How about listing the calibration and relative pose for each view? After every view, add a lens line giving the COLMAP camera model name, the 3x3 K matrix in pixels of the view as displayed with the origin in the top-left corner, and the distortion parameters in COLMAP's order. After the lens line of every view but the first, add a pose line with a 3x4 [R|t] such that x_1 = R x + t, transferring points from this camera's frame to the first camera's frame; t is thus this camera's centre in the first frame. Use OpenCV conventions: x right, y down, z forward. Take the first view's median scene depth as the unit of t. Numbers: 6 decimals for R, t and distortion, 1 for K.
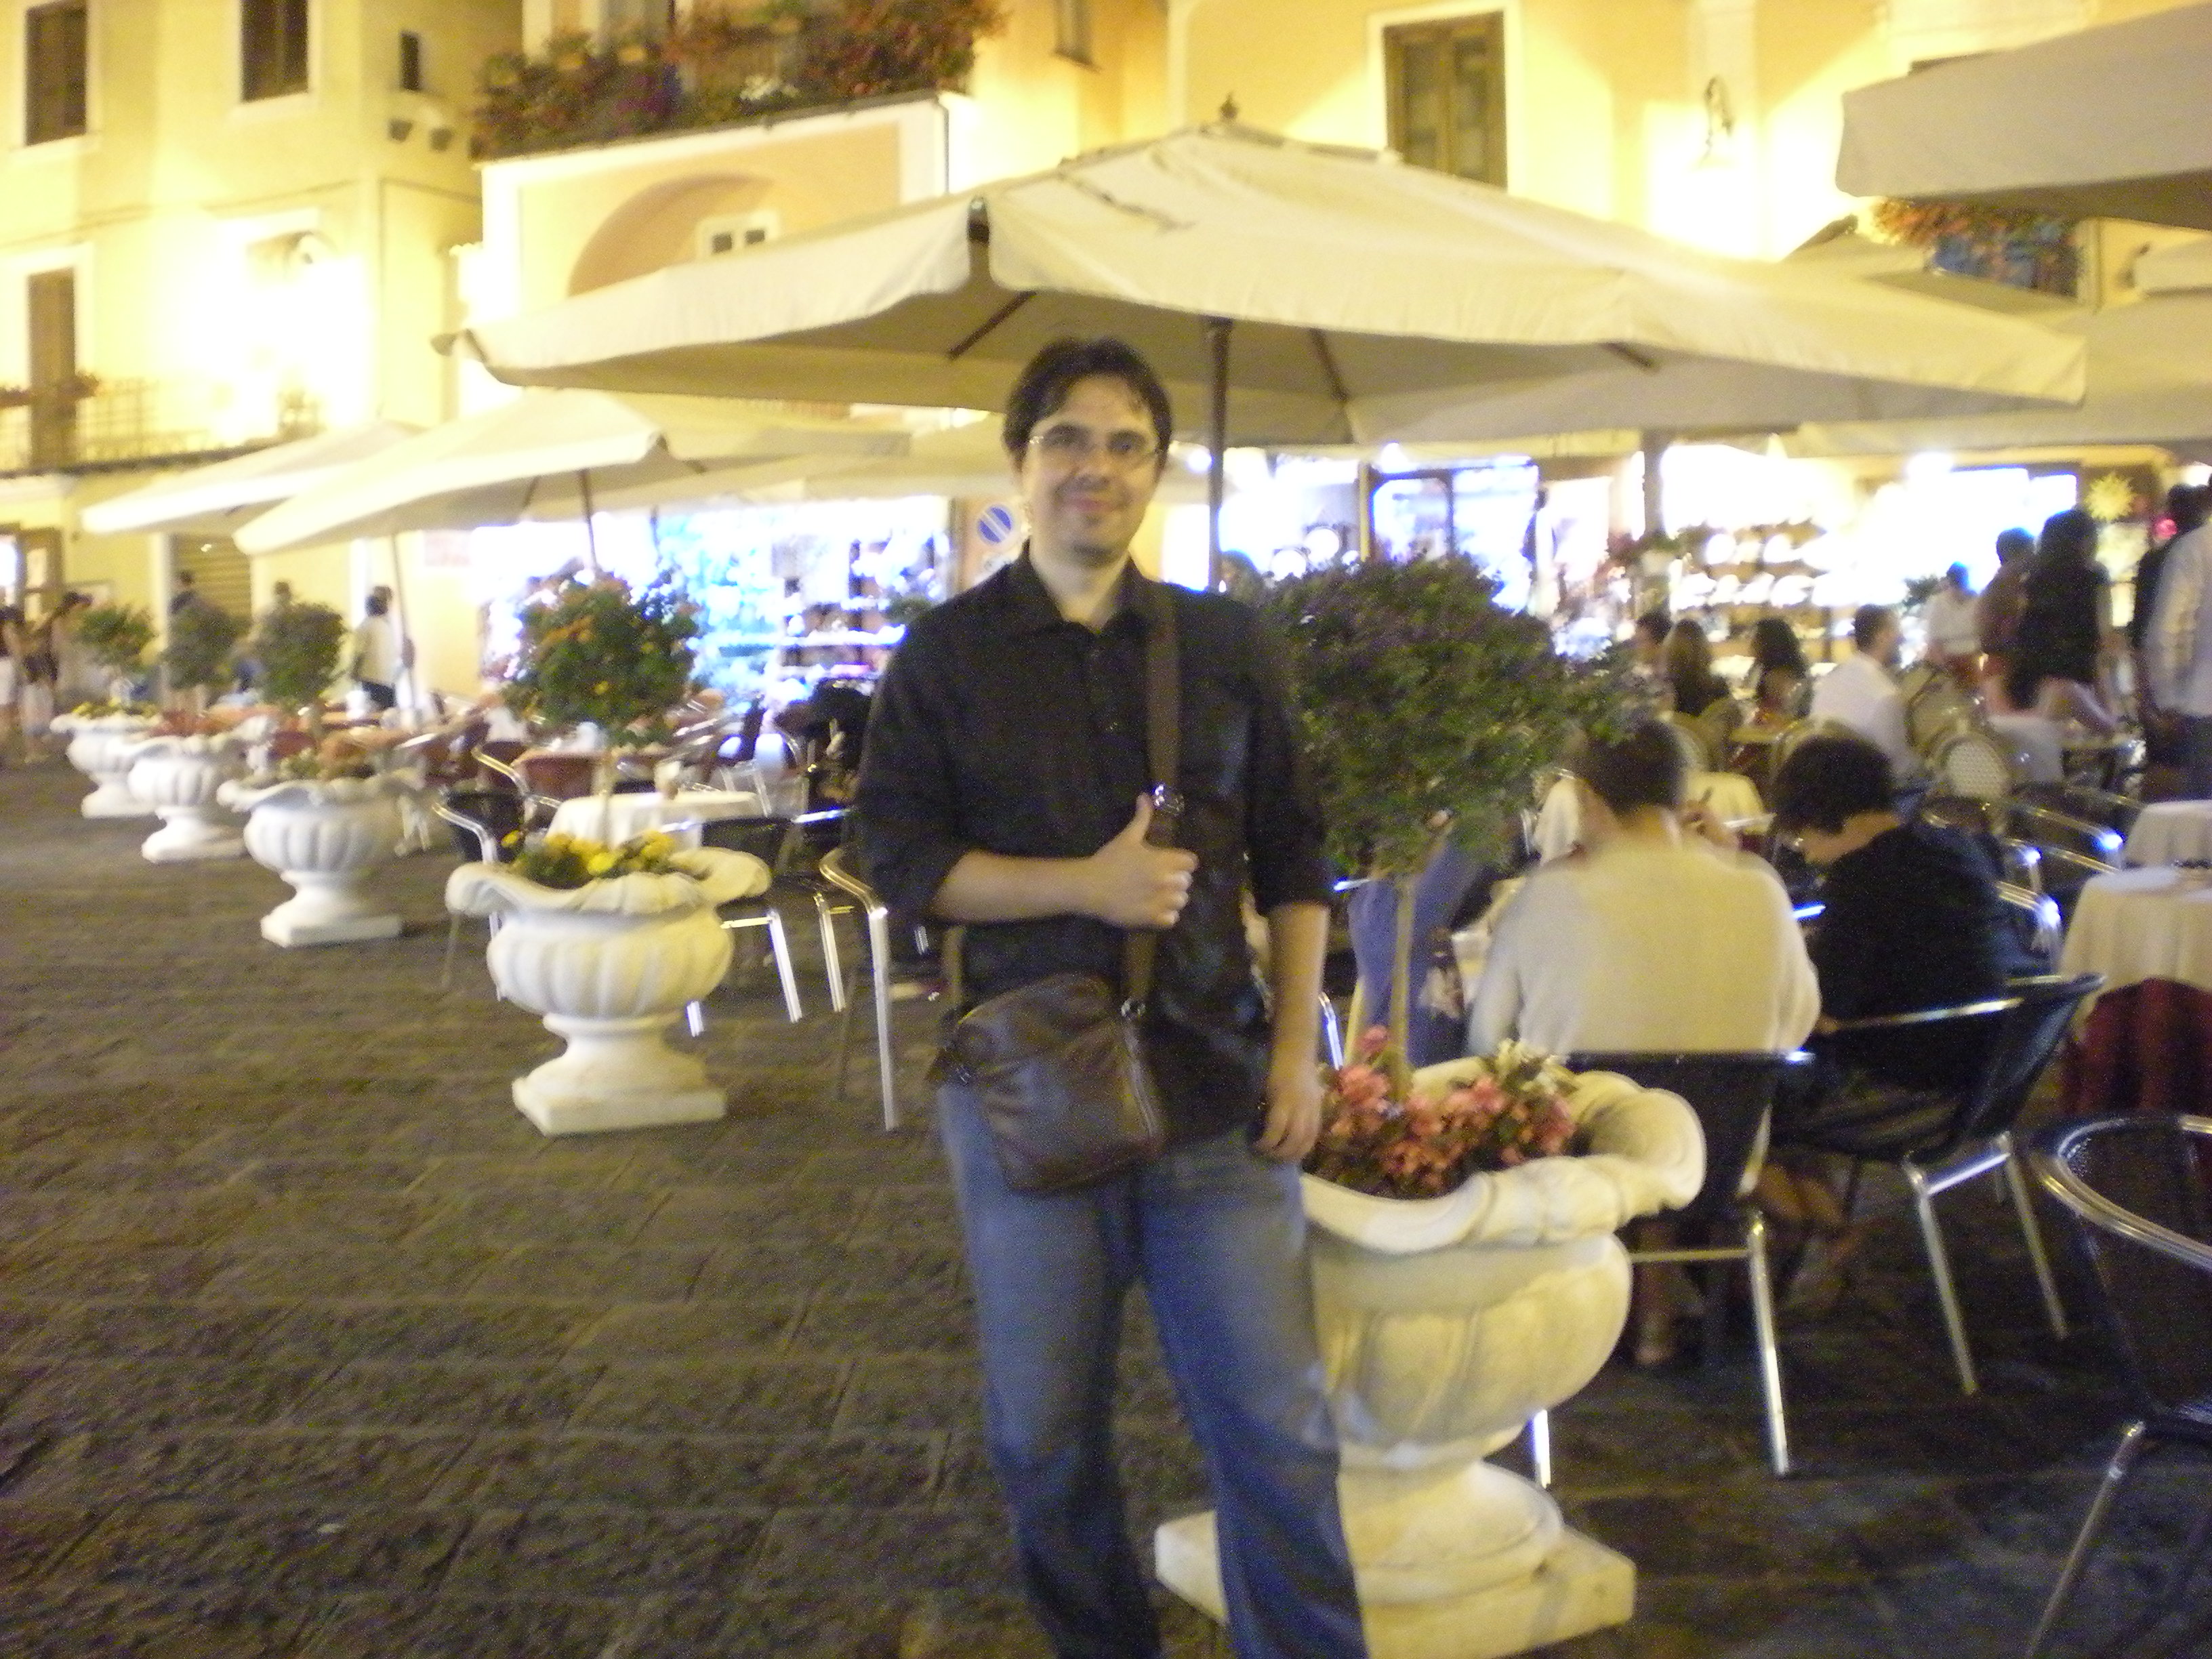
lens RADIAL K [[2489.8, 0, 1106.0], [0, 2489.8, 829.5], [0, 0, 1]] dist [-0.088420, -0.192204]
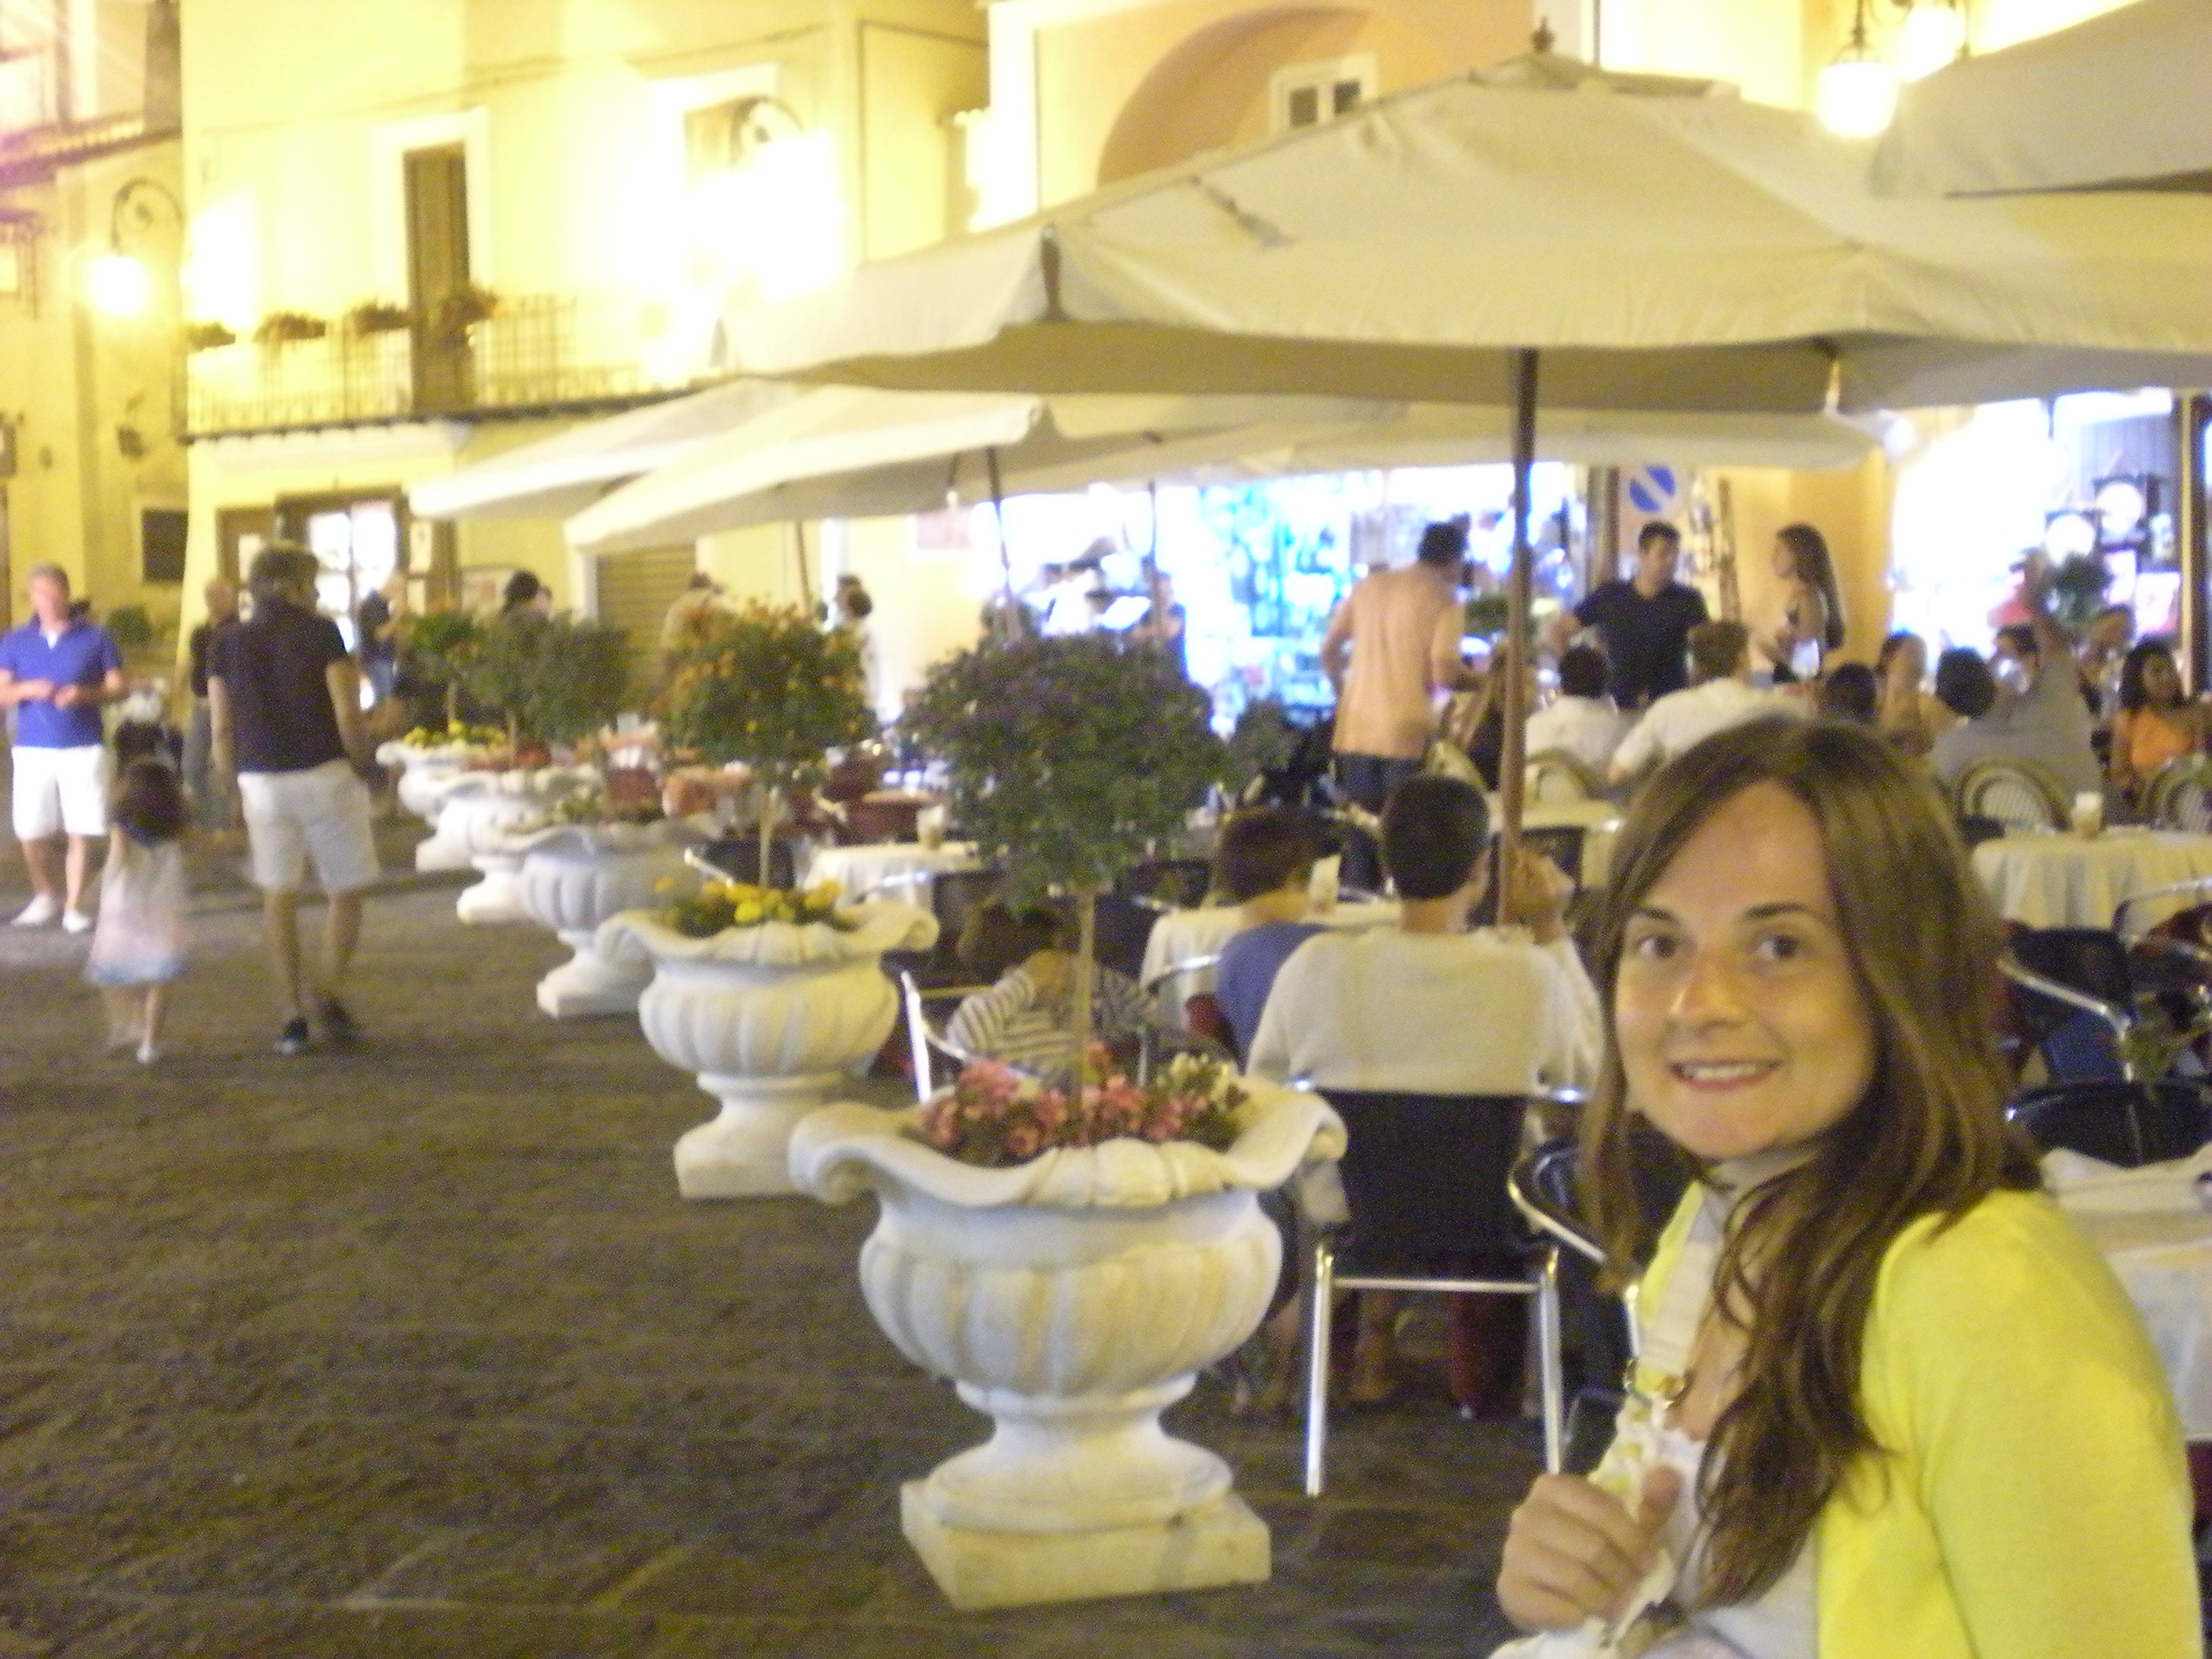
lens RADIAL K [[3852.2, 0, 1106.0], [0, 3852.2, 829.5], [0, 0, 1]] dist [0.301270, -0.123897]
pose [[0.962495, 0.010221, -0.271106, 0.333238], [-0.016618, 0.999635, -0.021313, 0.011481], [0.270790, 0.025019, 0.962313, -0.391276]]
